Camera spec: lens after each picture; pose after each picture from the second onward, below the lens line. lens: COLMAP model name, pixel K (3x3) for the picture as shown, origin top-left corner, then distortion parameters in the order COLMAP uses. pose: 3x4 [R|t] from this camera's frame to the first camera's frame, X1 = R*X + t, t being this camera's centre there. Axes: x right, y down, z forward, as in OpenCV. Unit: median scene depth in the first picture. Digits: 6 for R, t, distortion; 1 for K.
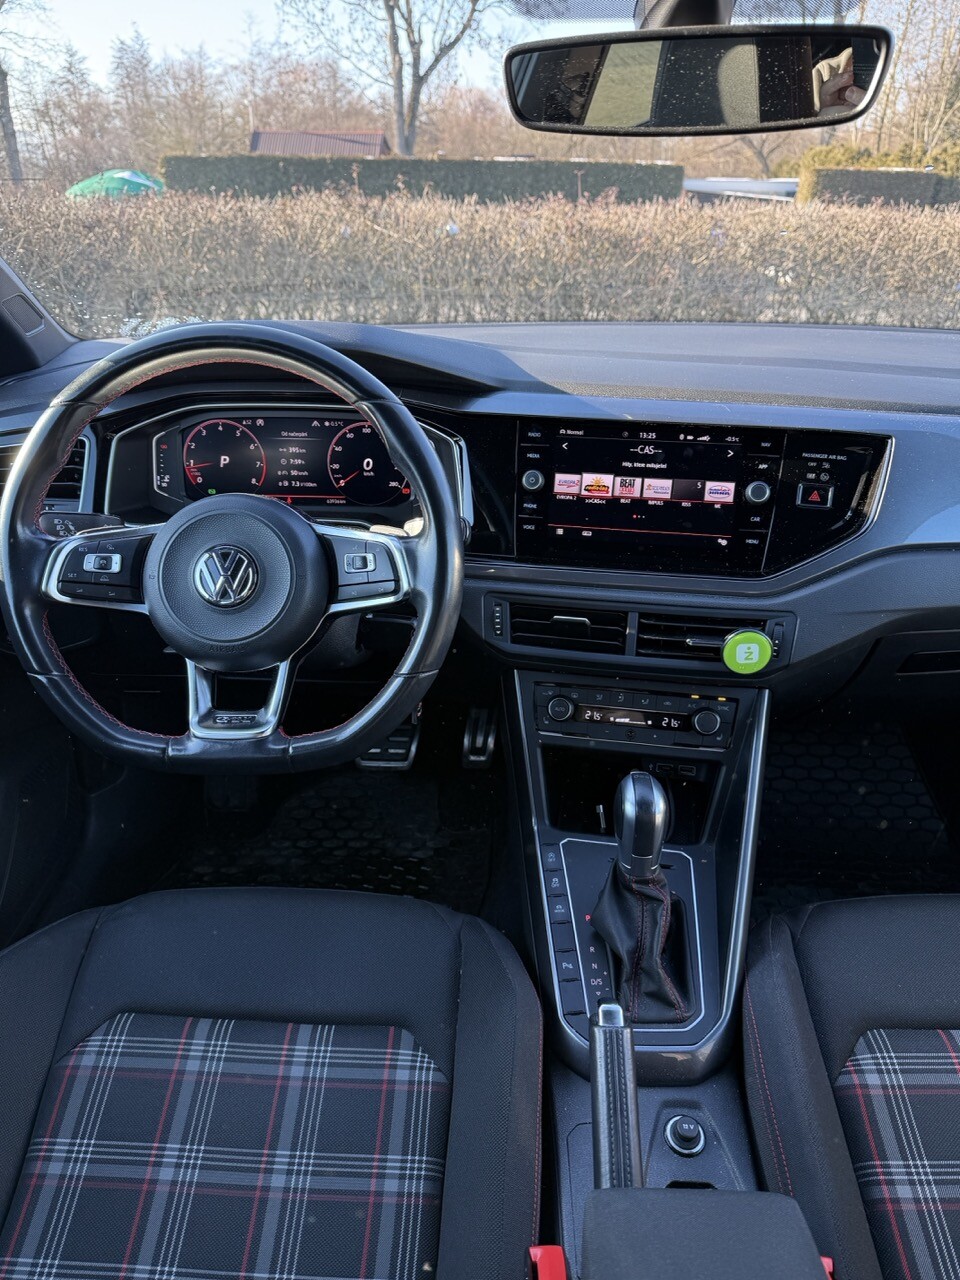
lens RADIAL K [[913.9, 0, 485.0], [0, 913.9, 631.7], [0, 0, 1]] dist [0.020994, -0.024361]
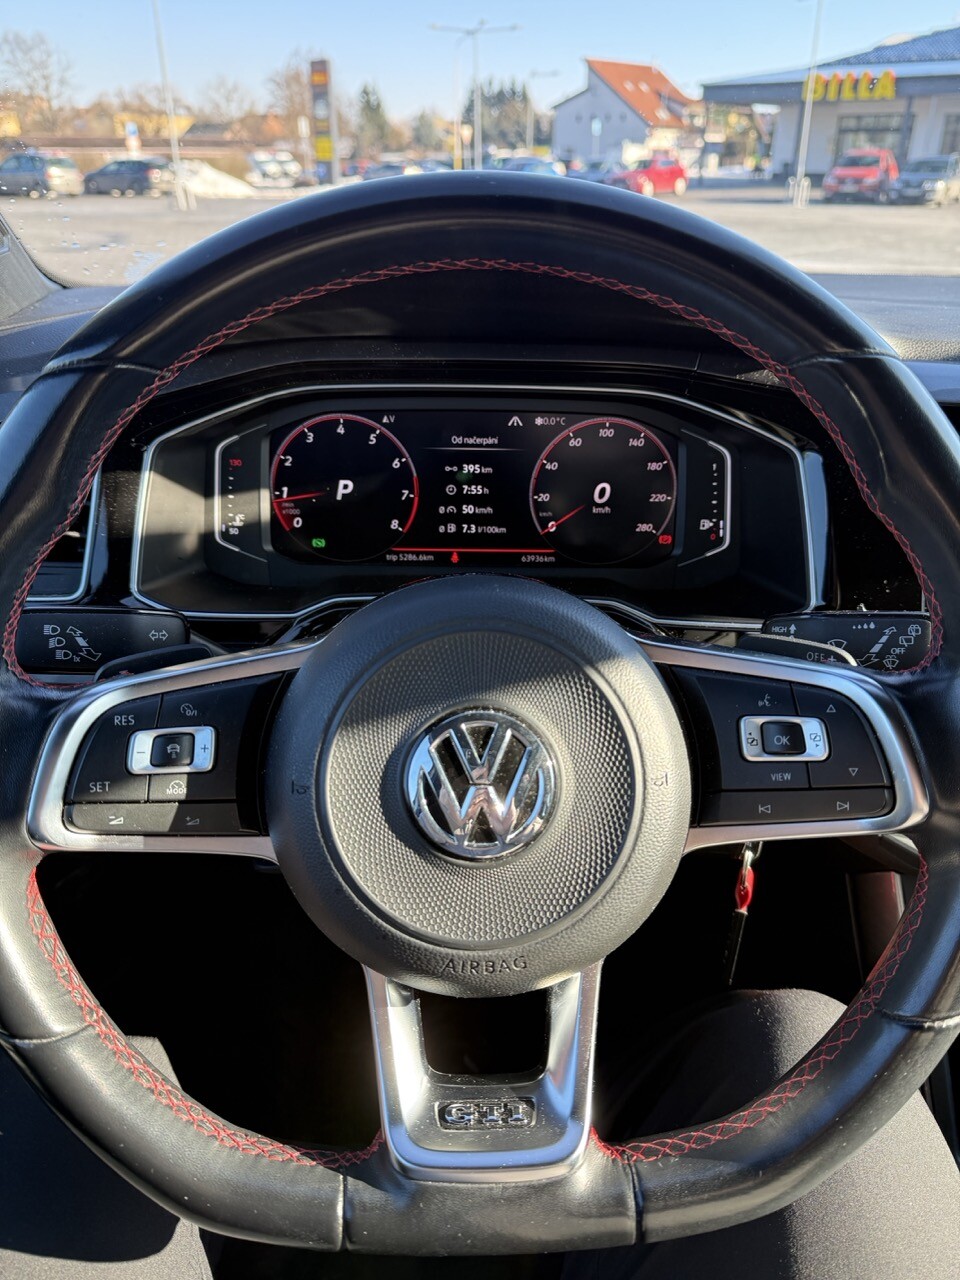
lens RADIAL K [[913.9, 0, 485.0], [0, 913.9, 630.8], [0, 0, 1]] dist [0.020994, -0.024361]
pose [[0.998643, -0.009081, 0.051288, -0.226753], [0.009488, 0.999925, -0.007689, -0.094804], [-0.051215, 0.008165, 0.998654, 0.441375]]
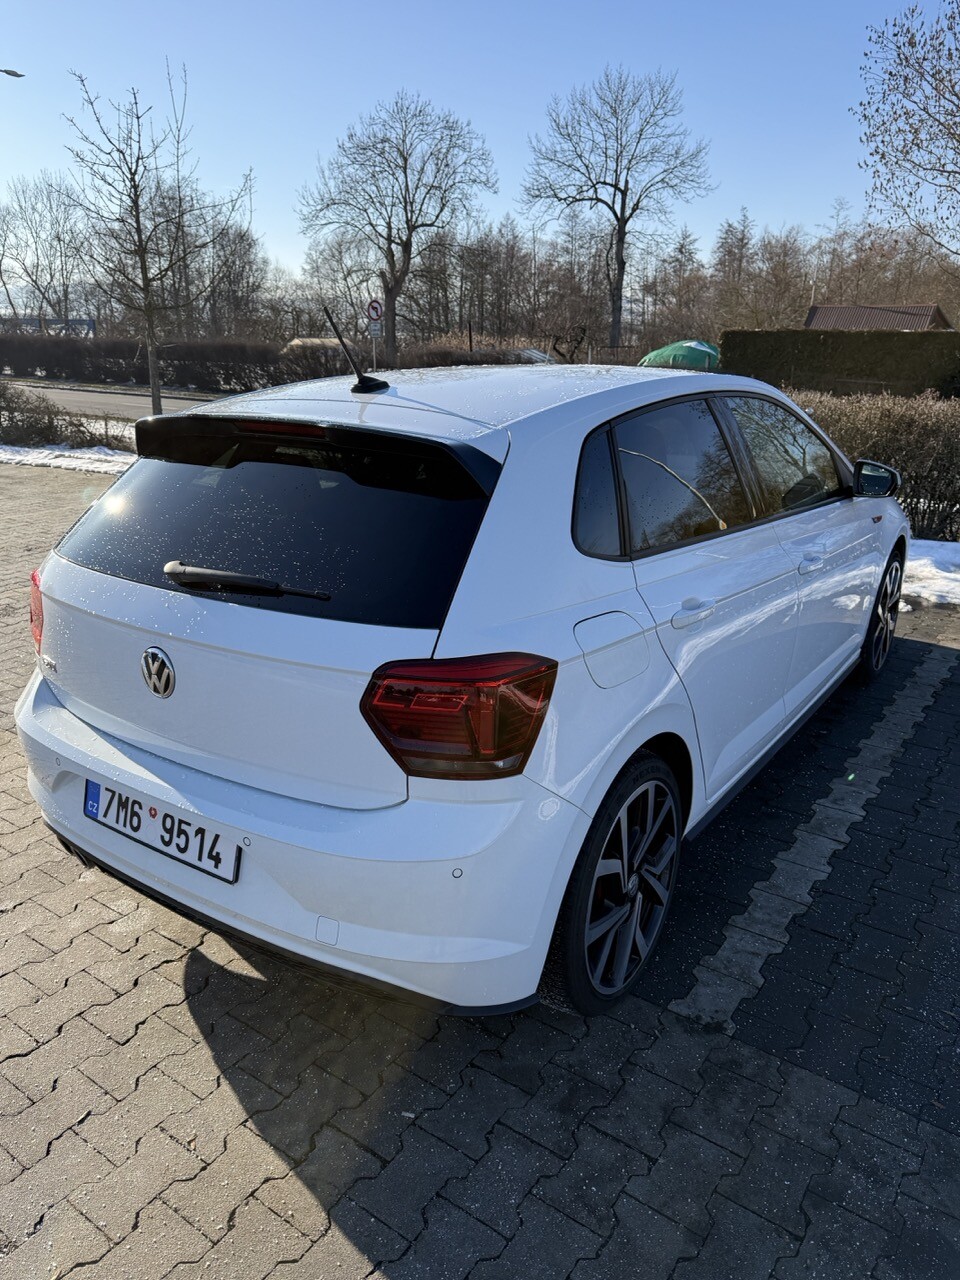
lens RADIAL K [[913.9, 0, 473.3], [0, 913.9, 650.5], [0, 0, 1]] dist [0.020994, -0.024361]
pose [[0.836704, 0.172356, -0.519827, 0.084460], [-0.237282, 0.969558, -0.060454, 0.049812], [0.493583, 0.173928, 0.852130, -0.139398]]
